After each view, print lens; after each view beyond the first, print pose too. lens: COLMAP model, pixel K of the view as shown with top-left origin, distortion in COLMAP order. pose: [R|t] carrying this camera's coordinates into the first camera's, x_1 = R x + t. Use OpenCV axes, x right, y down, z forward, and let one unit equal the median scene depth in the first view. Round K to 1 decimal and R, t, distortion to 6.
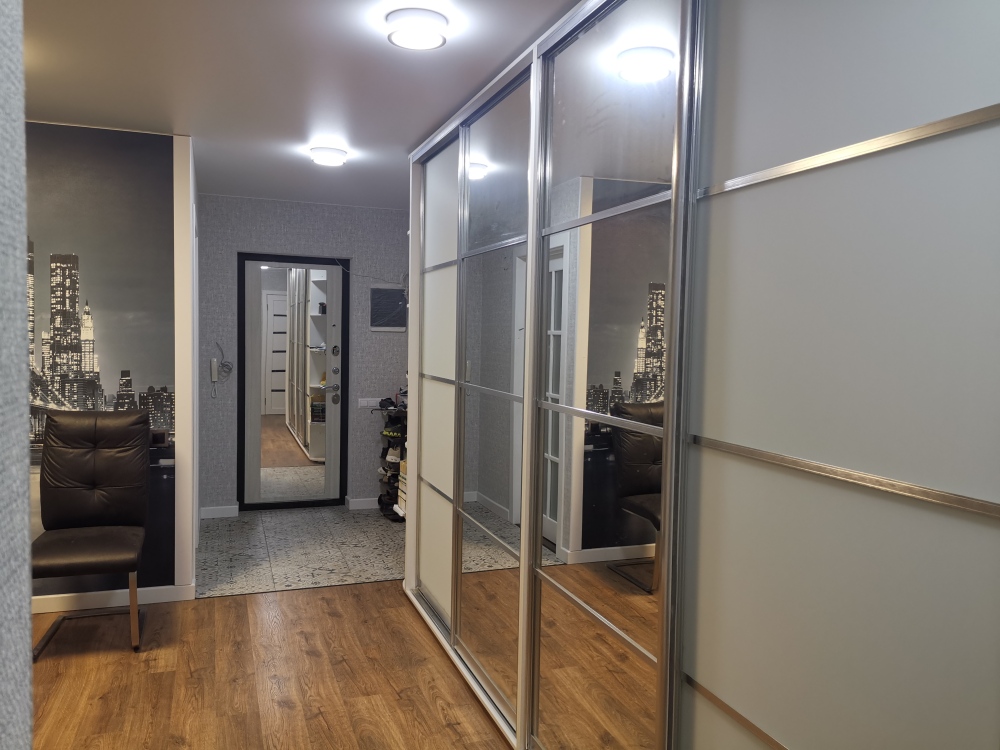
lens RADIAL K [[767.9, 0, 496.3], [0, 767.9, 376.5], [0, 0, 1]] dist [0.097174, -0.137731]
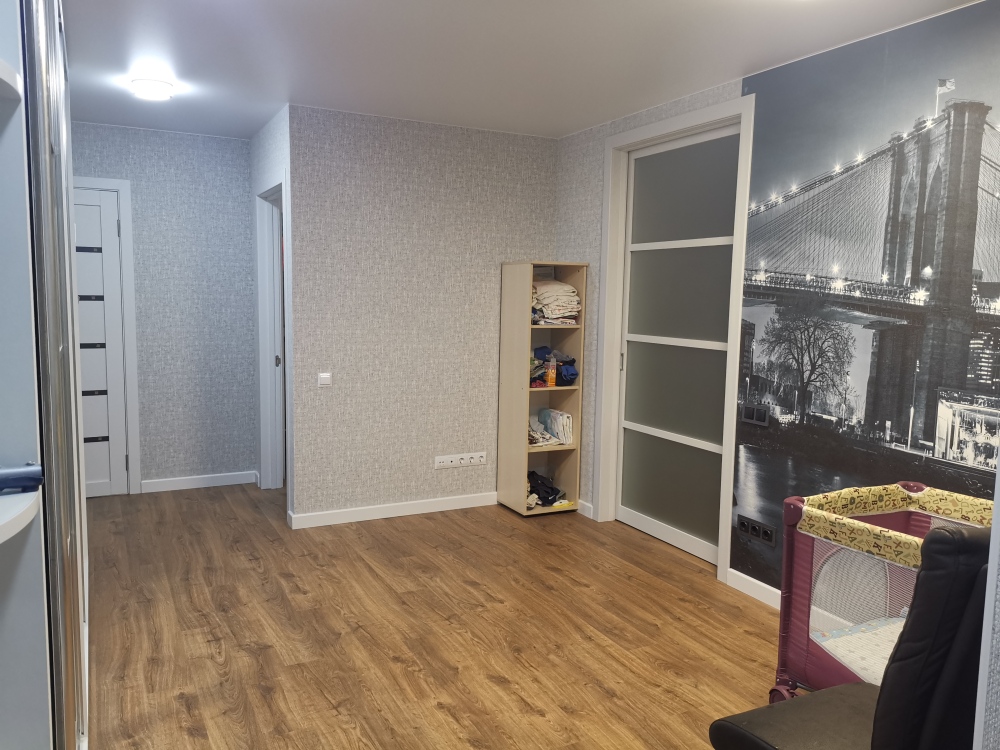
lens RADIAL K [[767.9, 0, 496.3], [0, 767.9, 376.5], [0, 0, 1]] dist [0.097174, -0.137731]
pose [[-0.990572, -0.025813, -0.134540, -0.209614], [-0.047649, 0.985688, 0.161707, -0.065611], [0.128440, 0.166593, -0.977625, 1.270362]]
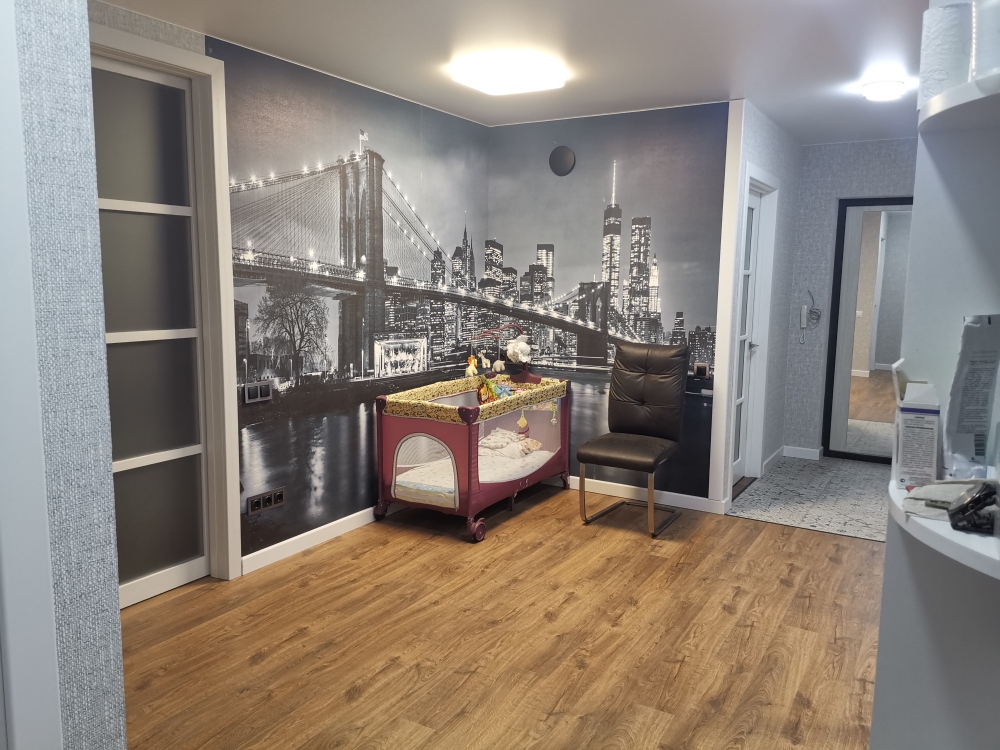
lens RADIAL K [[767.9, 0, 496.3], [0, 767.9, 376.5], [0, 0, 1]] dist [0.097174, -0.137731]
pose [[0.637079, 0.086806, -0.765895, 0.267116], [-0.040930, 0.996046, 0.078844, 0.009252], [0.769711, -0.018882, 0.638113, 0.026093]]
